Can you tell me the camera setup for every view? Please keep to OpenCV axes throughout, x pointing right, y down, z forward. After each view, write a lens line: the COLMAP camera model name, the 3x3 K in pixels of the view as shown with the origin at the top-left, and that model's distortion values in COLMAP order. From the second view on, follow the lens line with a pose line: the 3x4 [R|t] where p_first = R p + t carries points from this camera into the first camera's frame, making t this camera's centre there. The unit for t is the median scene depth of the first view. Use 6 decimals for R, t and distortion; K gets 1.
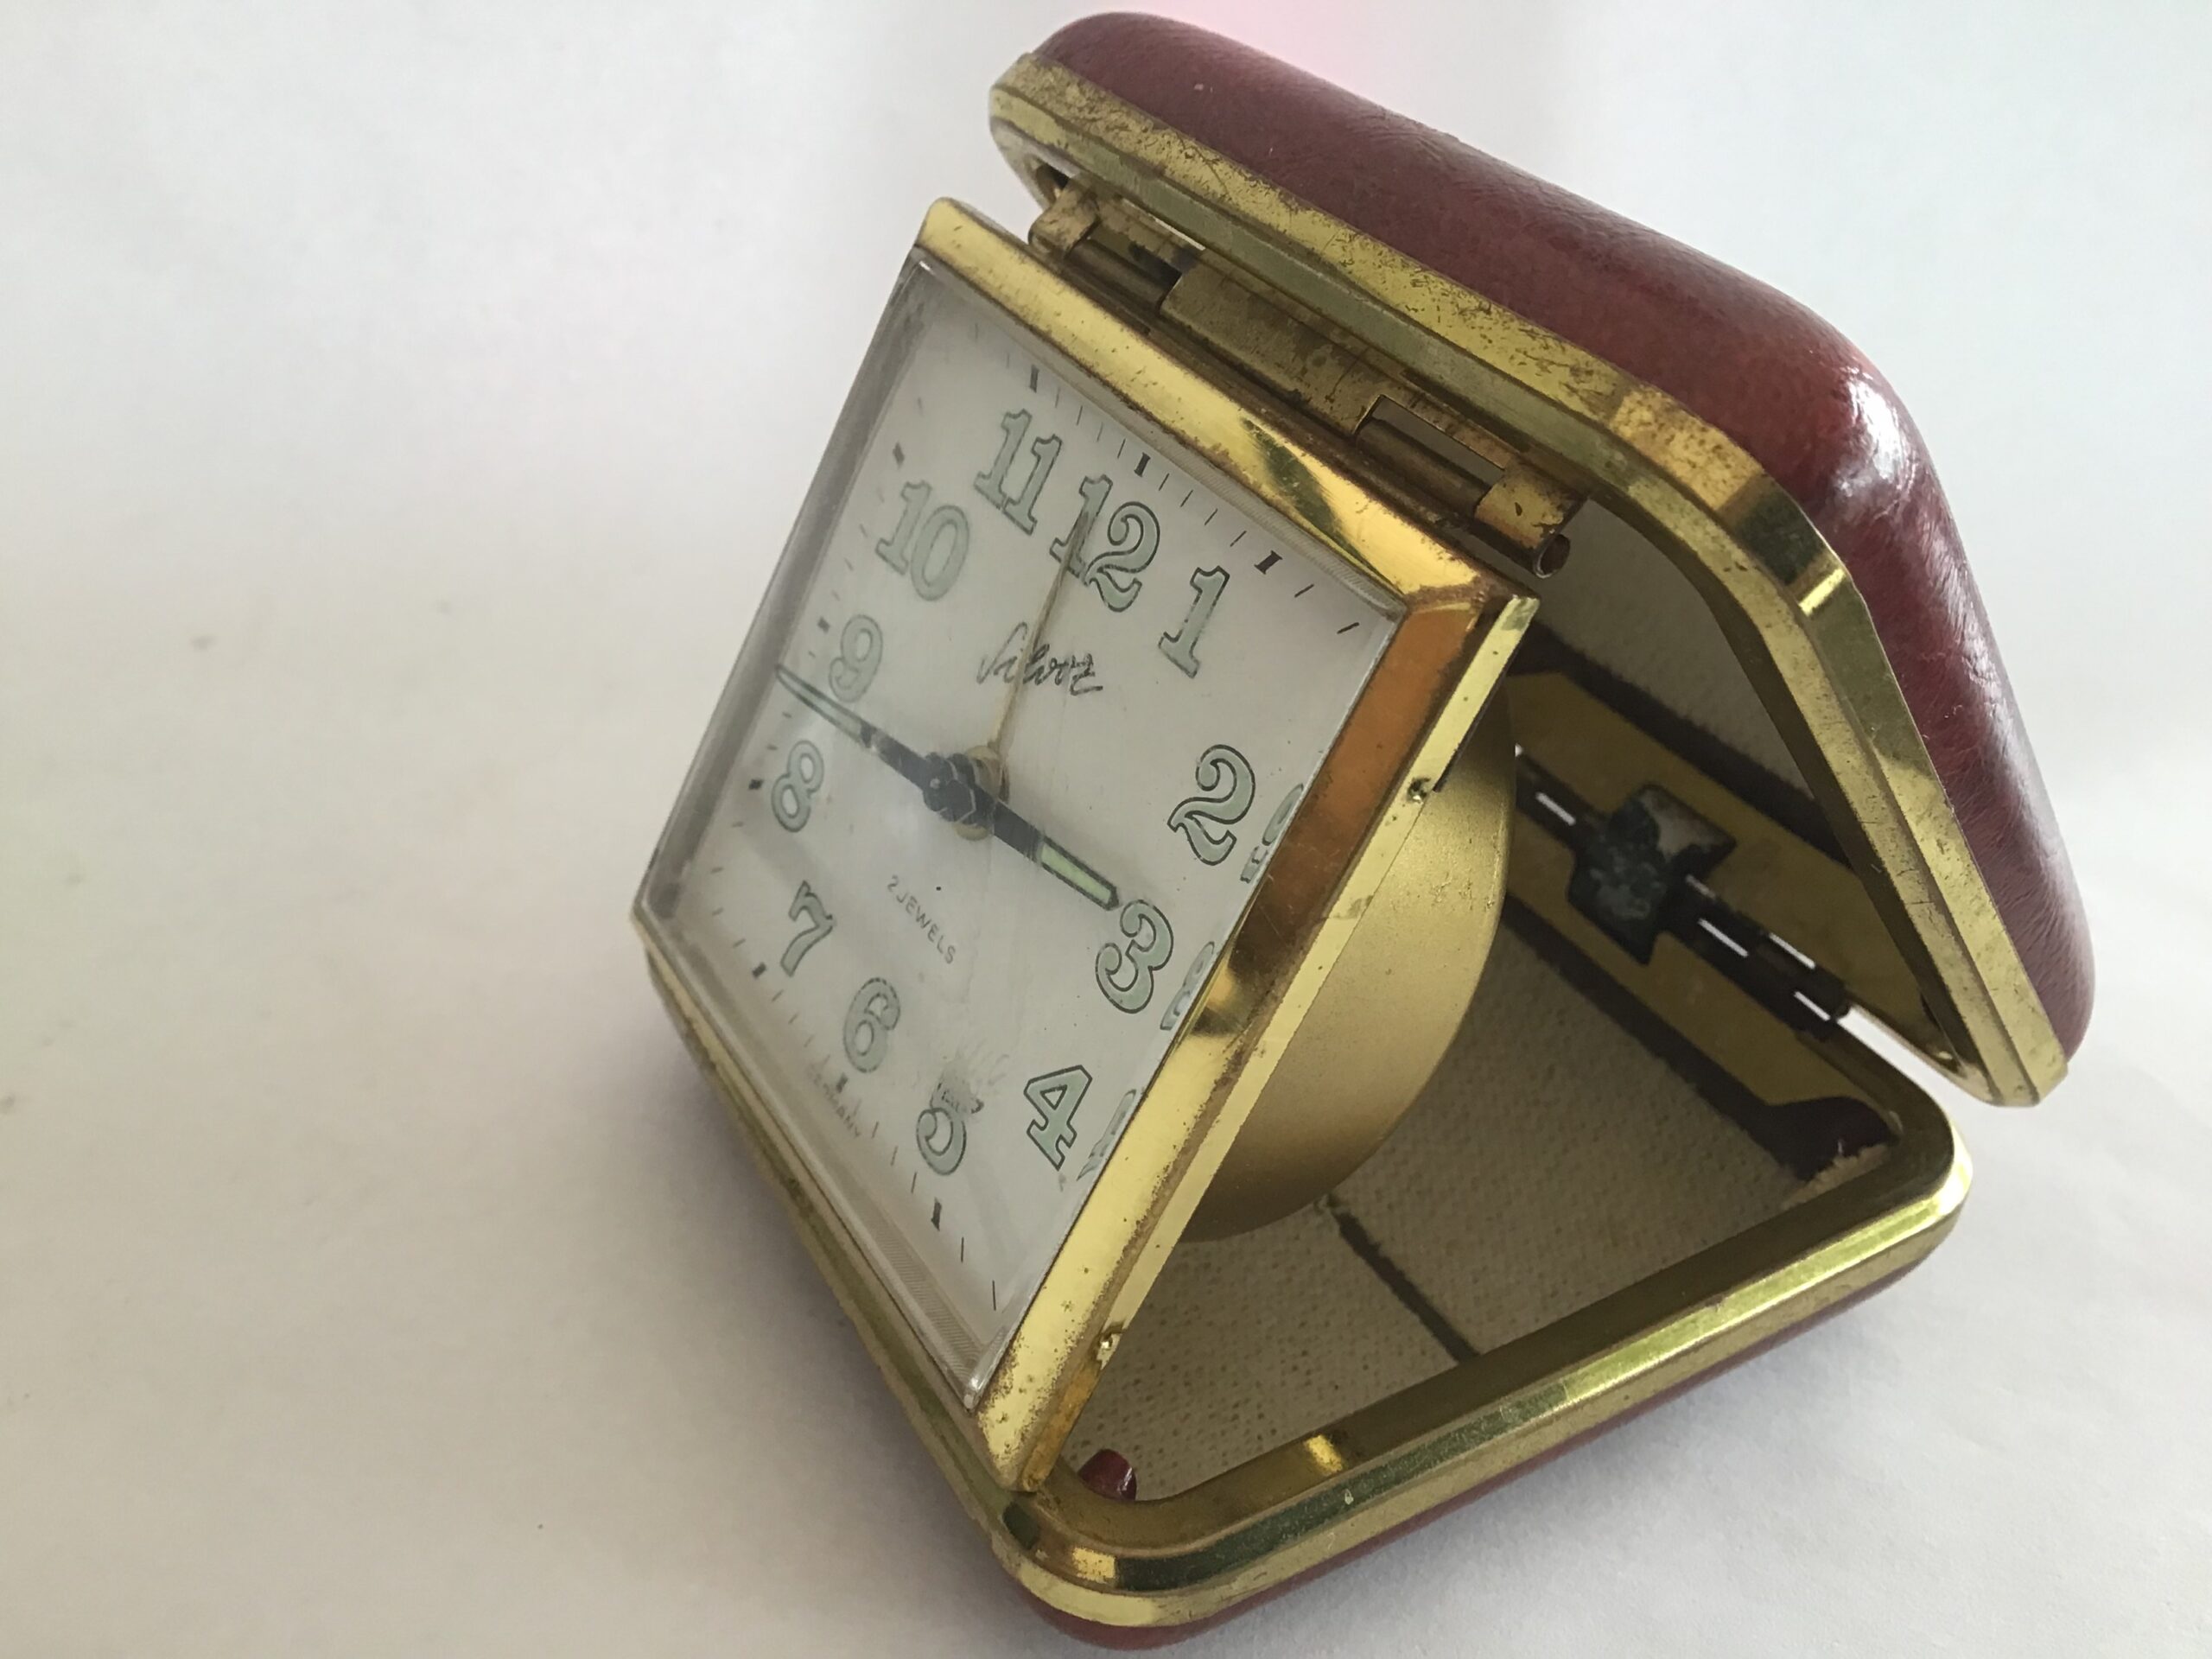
lens RADIAL K [[2126.1, 0, 1096.2], [0, 2126.1, 826.4], [0, 0, 1]] dist [-0.002836, -0.000889]
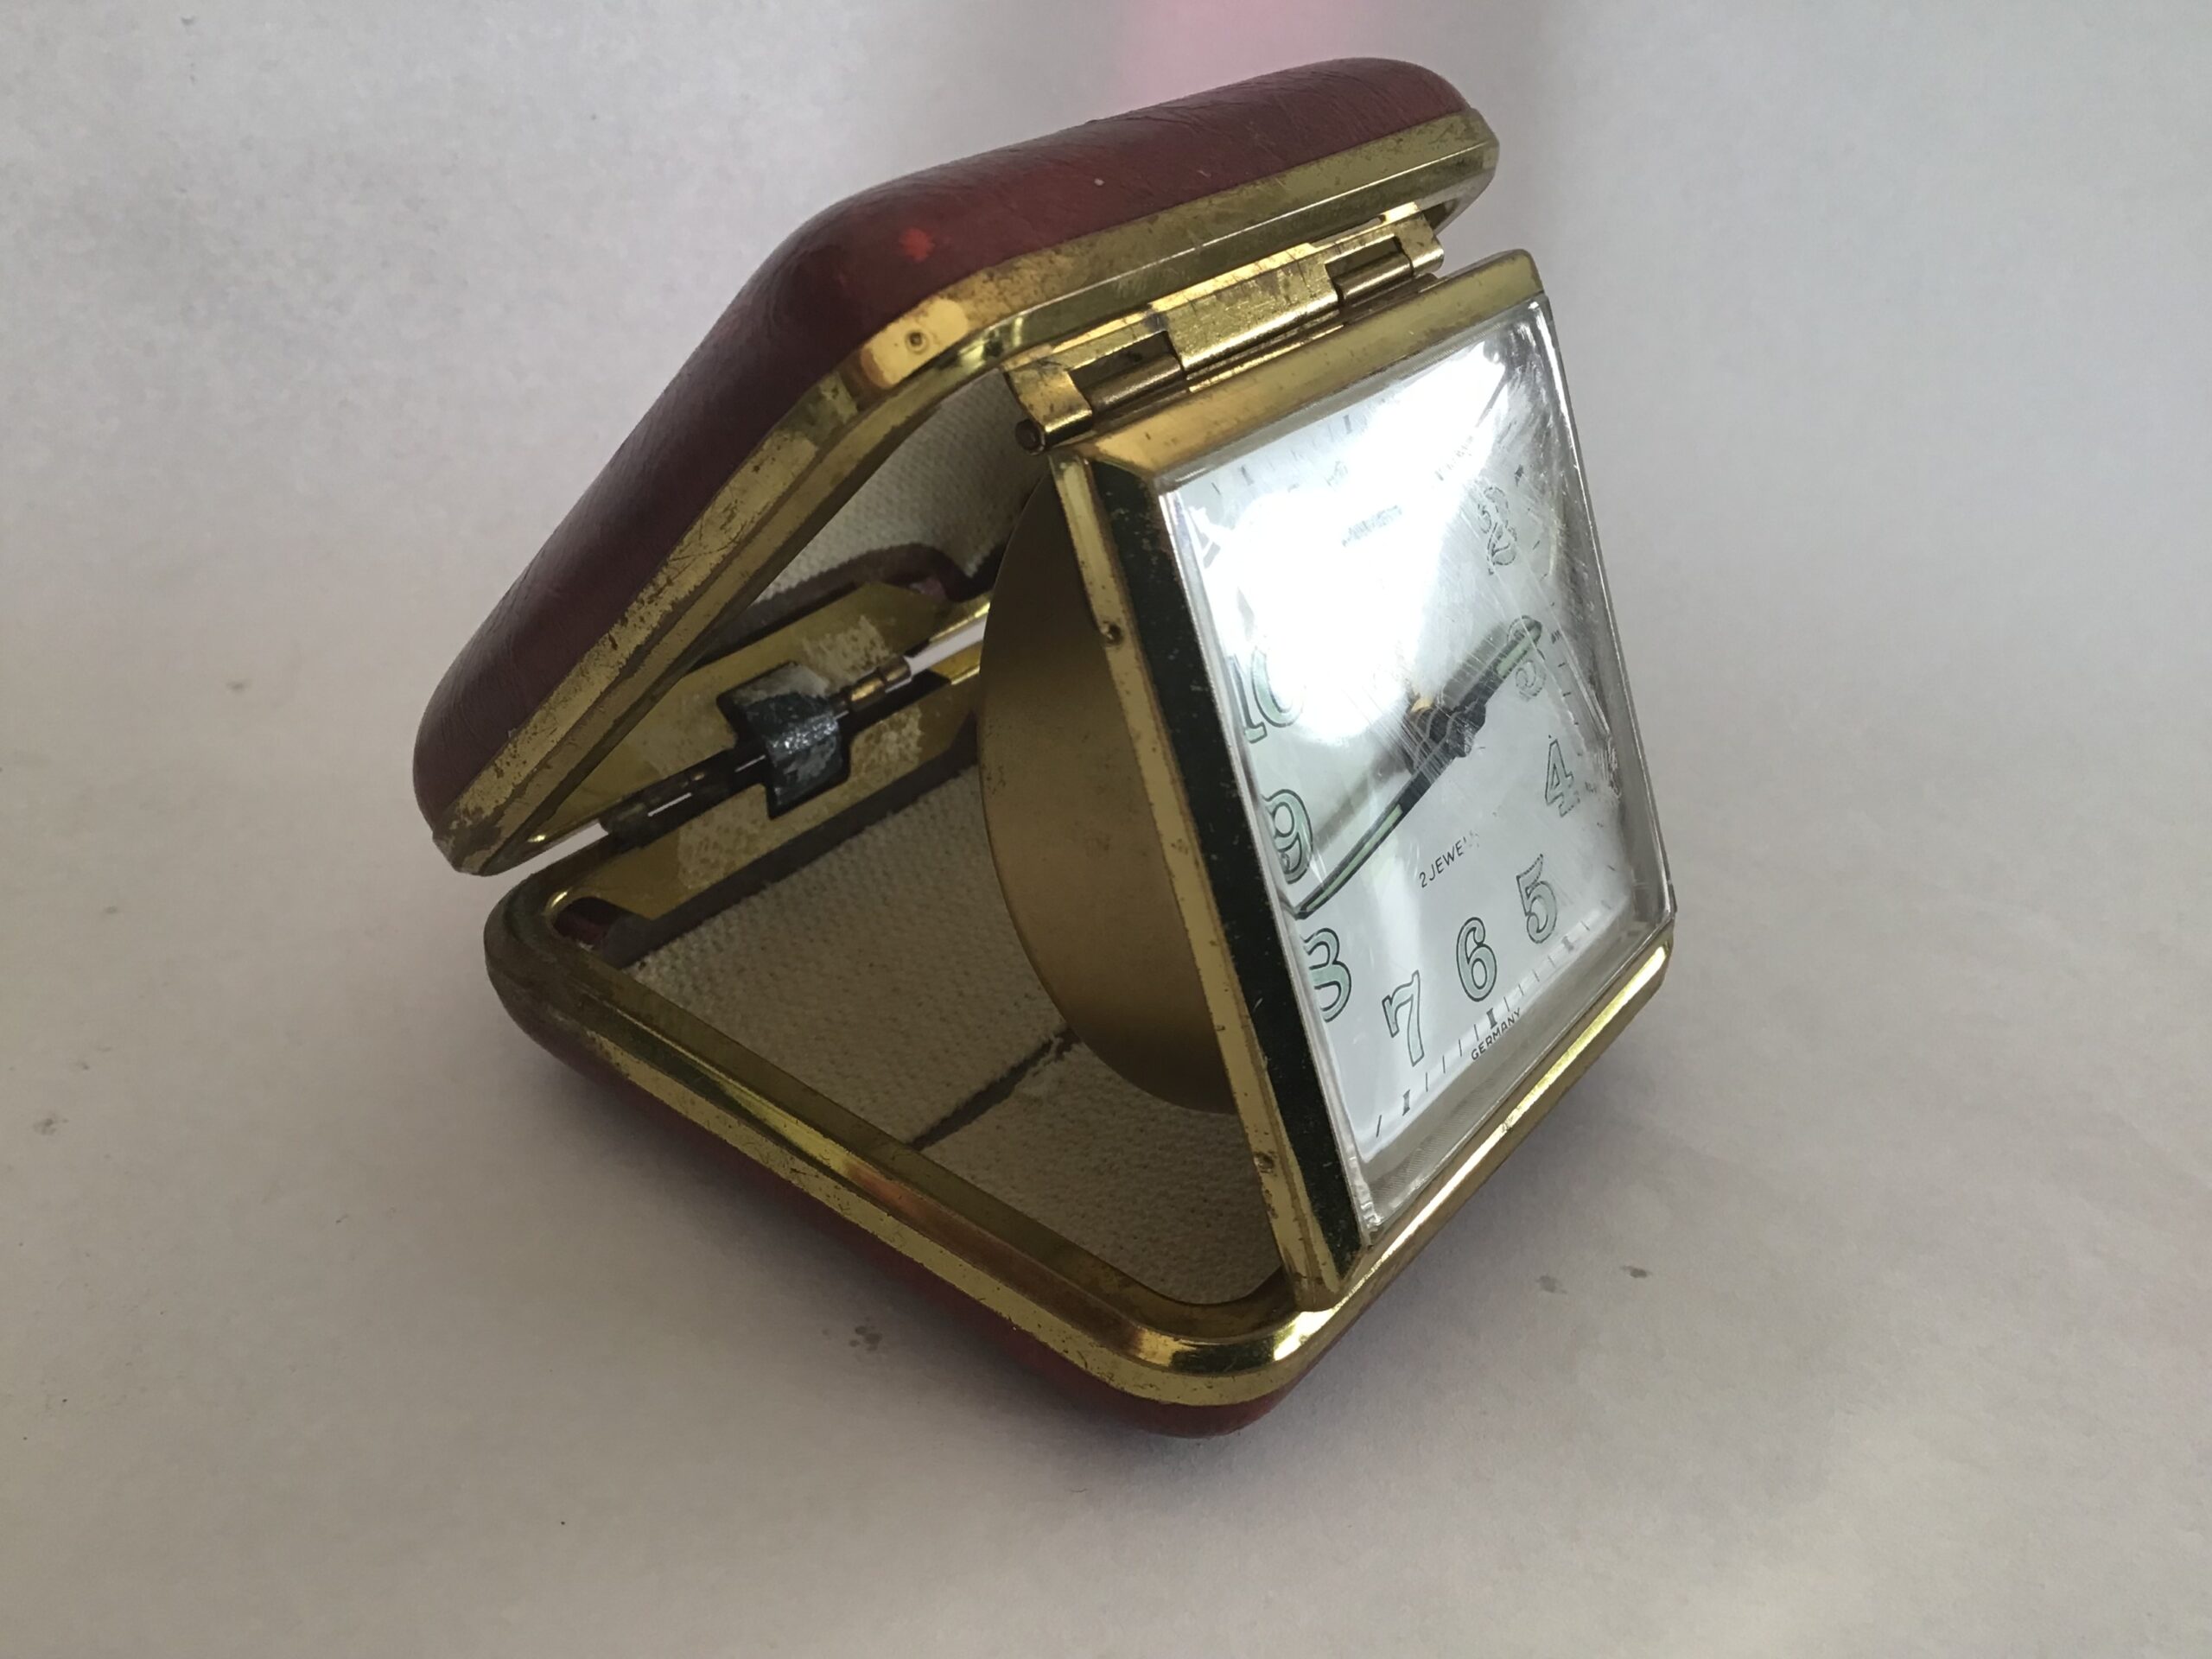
lens RADIAL K [[2126.1, 0, 1096.2], [0, 2126.1, 826.4], [0, 0, 1]] dist [-0.002836, -0.000889]
pose [[-0.384795, -0.567475, 0.727946, -0.902818], [0.442563, 0.578666, 0.685043, -0.904710], [-0.809982, 0.585763, 0.028476, 1.203924]]
